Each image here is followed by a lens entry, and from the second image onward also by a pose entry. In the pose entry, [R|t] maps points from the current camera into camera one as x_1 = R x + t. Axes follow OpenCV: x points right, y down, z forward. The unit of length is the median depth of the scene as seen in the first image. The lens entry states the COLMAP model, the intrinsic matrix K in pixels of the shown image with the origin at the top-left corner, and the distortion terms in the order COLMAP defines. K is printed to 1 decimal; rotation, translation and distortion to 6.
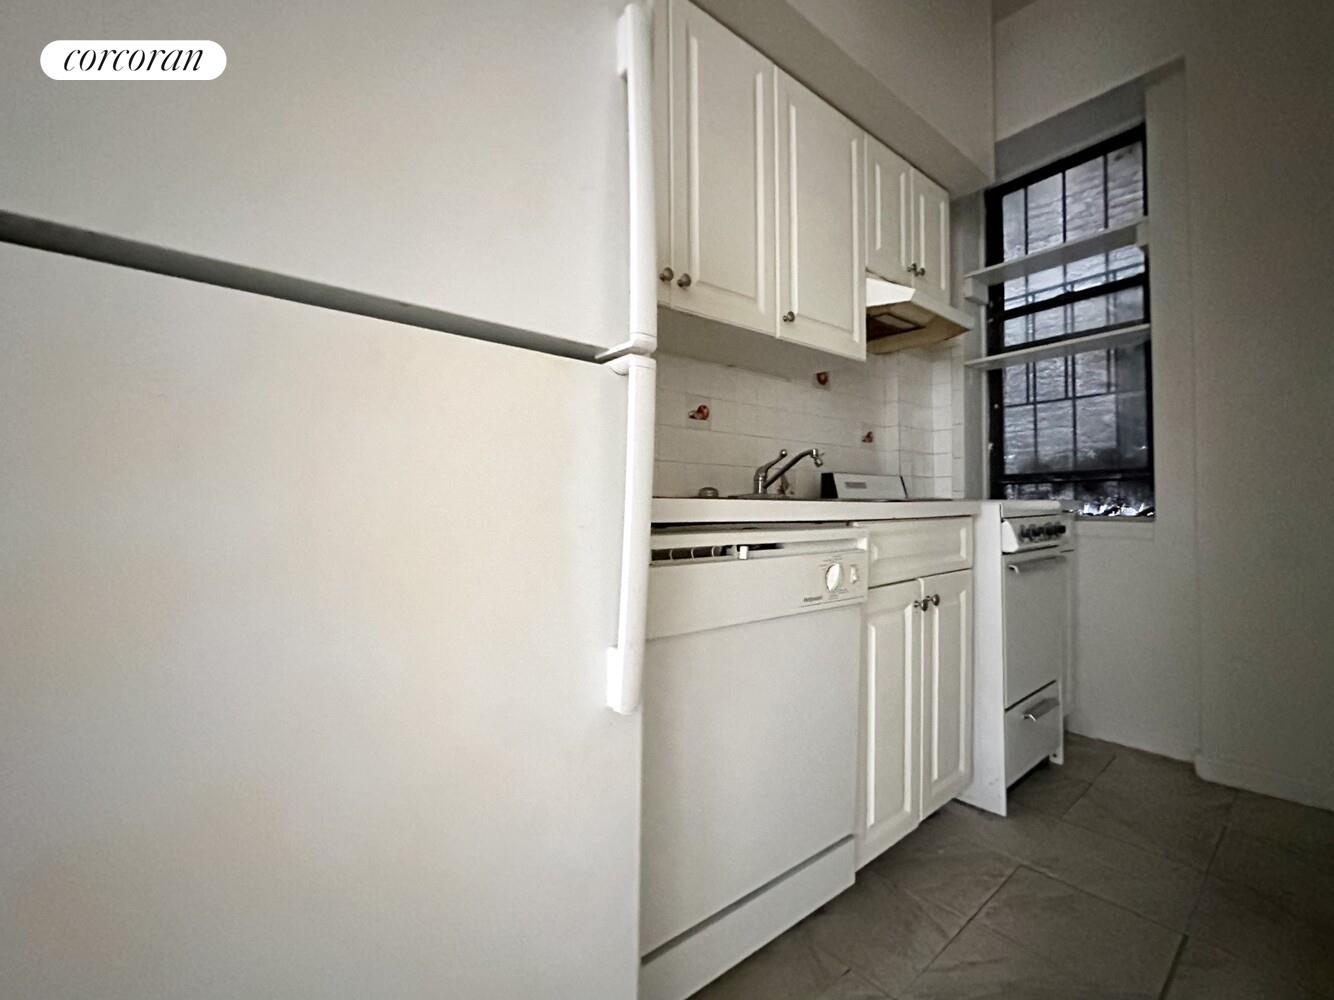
lens RADIAL K [[561.0, 0, 663.3], [0, 561.0, 496.7], [0, 0, 1]] dist [-0.006856, 0.000302]
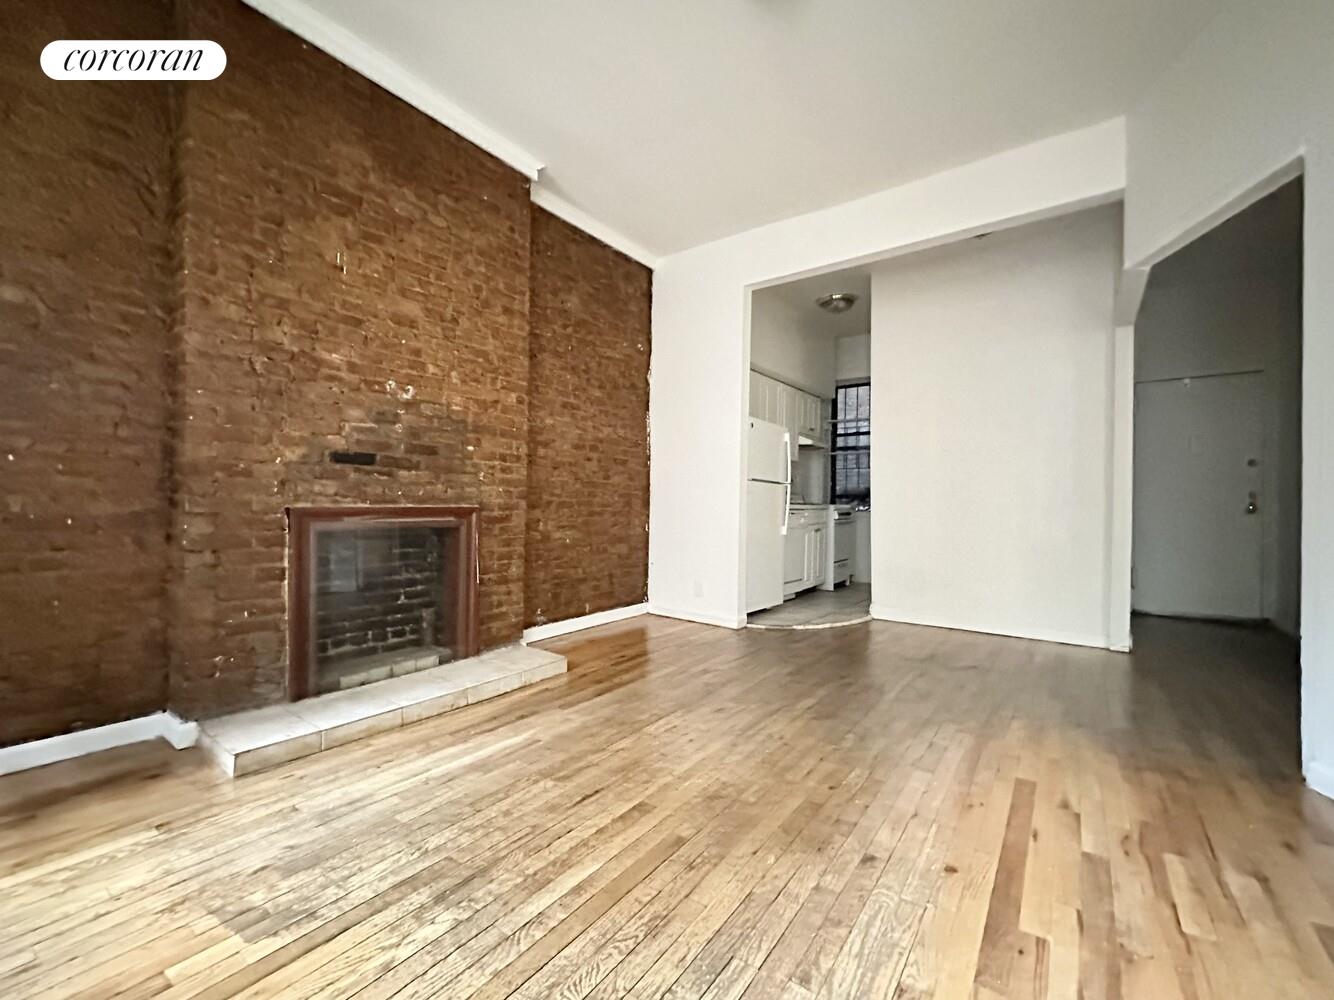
lens RADIAL K [[561.0, 0, 674.1], [0, 561.0, 503.0], [0, 0, 1]] dist [-0.006856, 0.000302]
pose [[0.964769, 0.018360, 0.262457, -0.923030], [-0.022833, 0.999641, 0.013999, -0.021618], [-0.262105, -0.019499, 0.964842, -1.524292]]
